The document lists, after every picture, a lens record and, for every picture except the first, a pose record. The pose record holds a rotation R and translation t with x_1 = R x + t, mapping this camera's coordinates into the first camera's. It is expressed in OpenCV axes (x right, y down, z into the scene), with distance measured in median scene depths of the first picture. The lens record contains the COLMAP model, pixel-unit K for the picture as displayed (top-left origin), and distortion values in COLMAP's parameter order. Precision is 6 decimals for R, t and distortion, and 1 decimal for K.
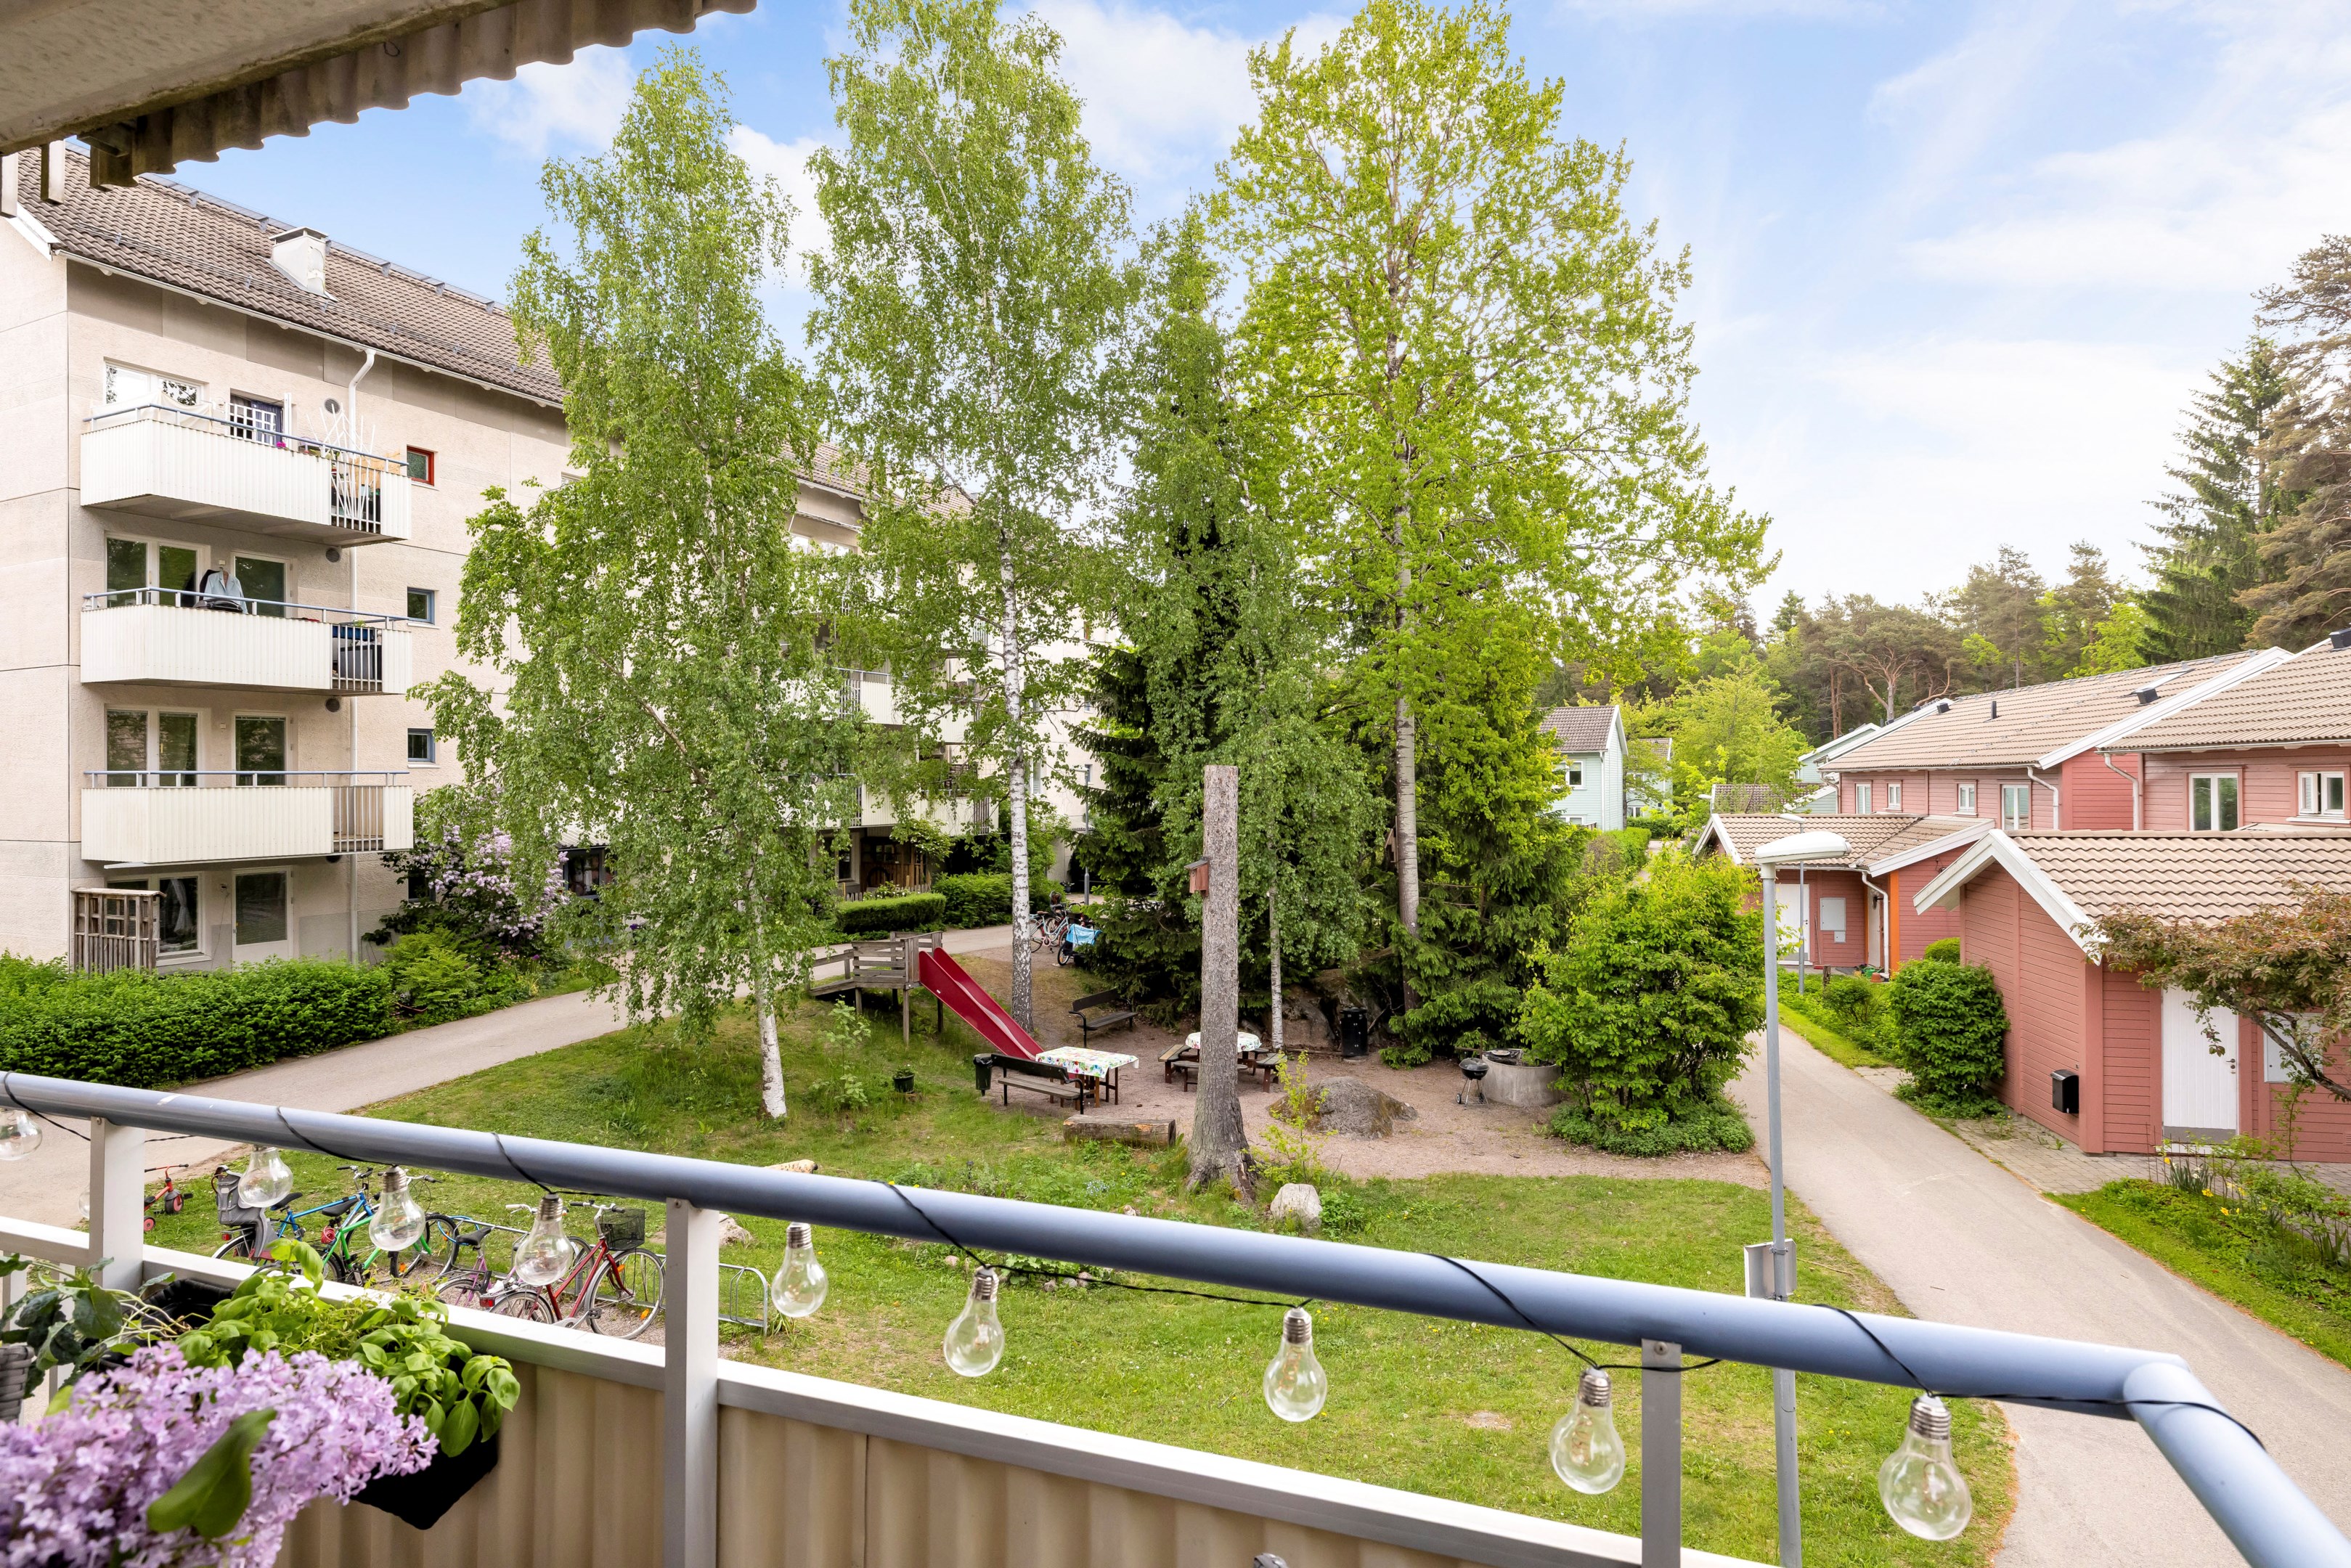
lens RADIAL K [[1261.0, 0, 1167.8], [0, 1261.0, 778.5], [0, 0, 1]] dist [0.004686, 0.001062]
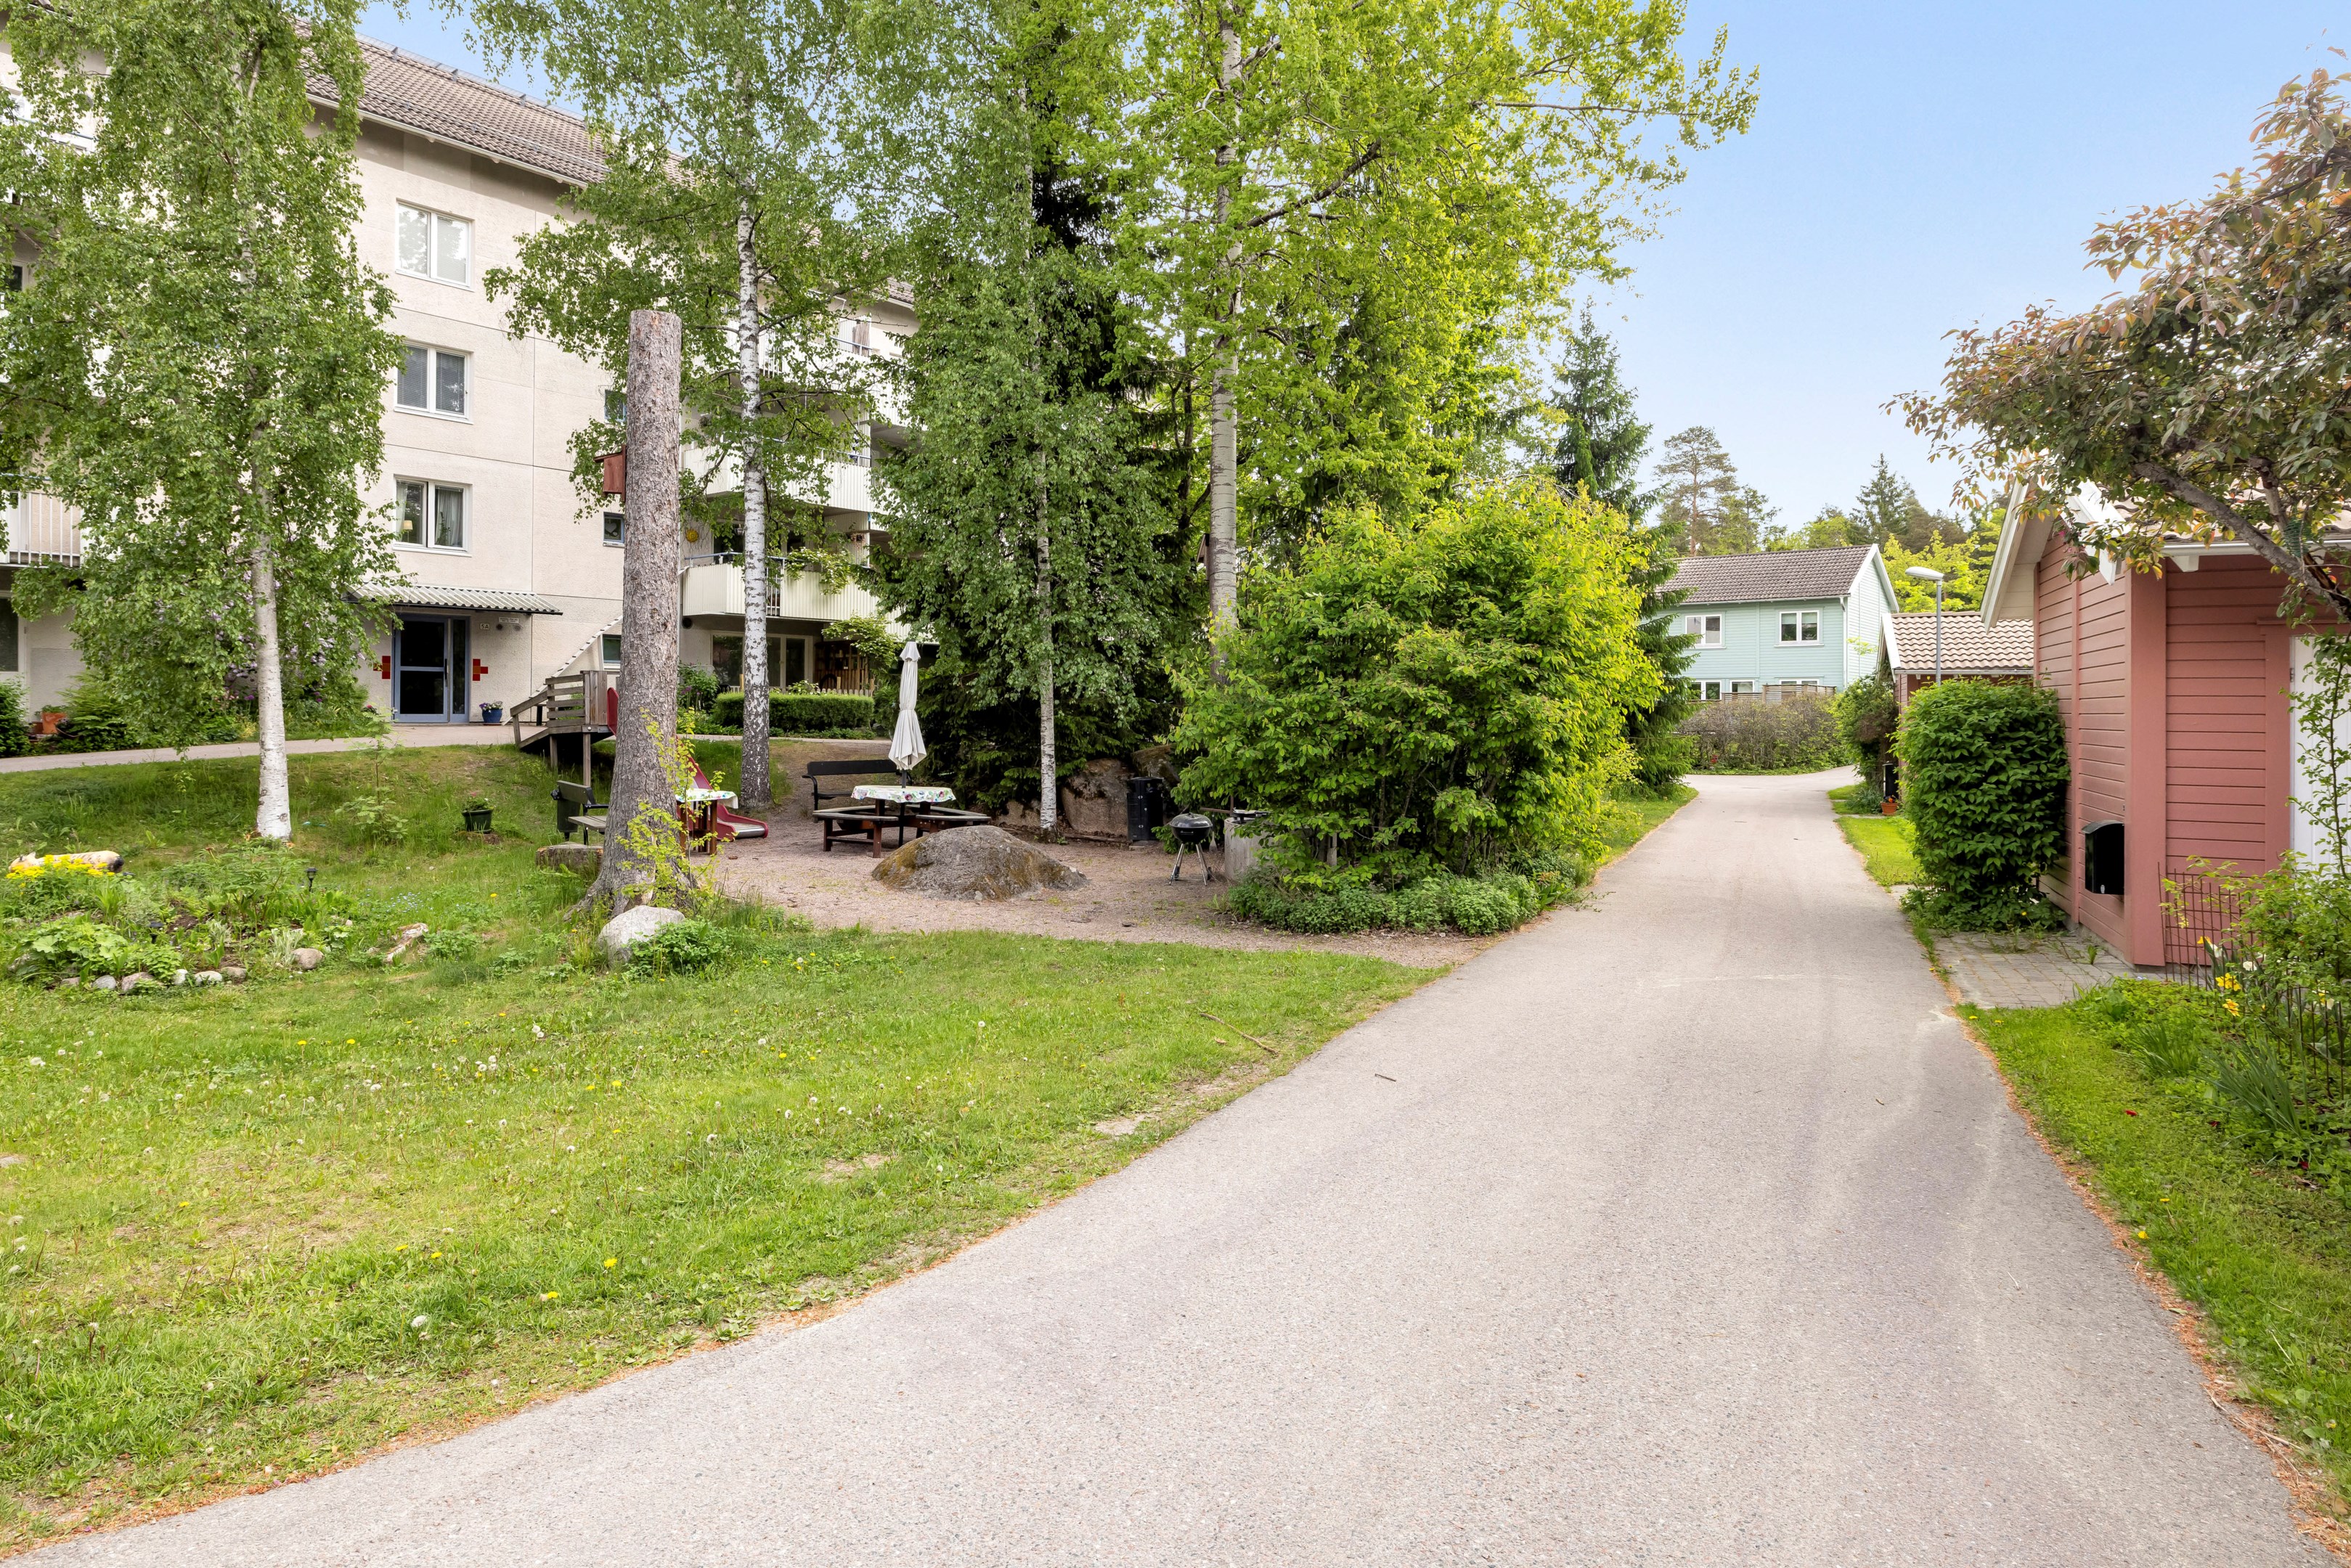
lens RADIAL K [[1261.0, 0, 1195.4], [0, 1261.0, 718.5], [0, 0, 1]] dist [0.004686, 0.001062]
pose [[0.969985, 0.006779, -0.243071, 0.419760], [-0.007275, 0.999973, -0.001143, 0.174666], [0.243057, 0.002877, 0.970008, 0.342470]]
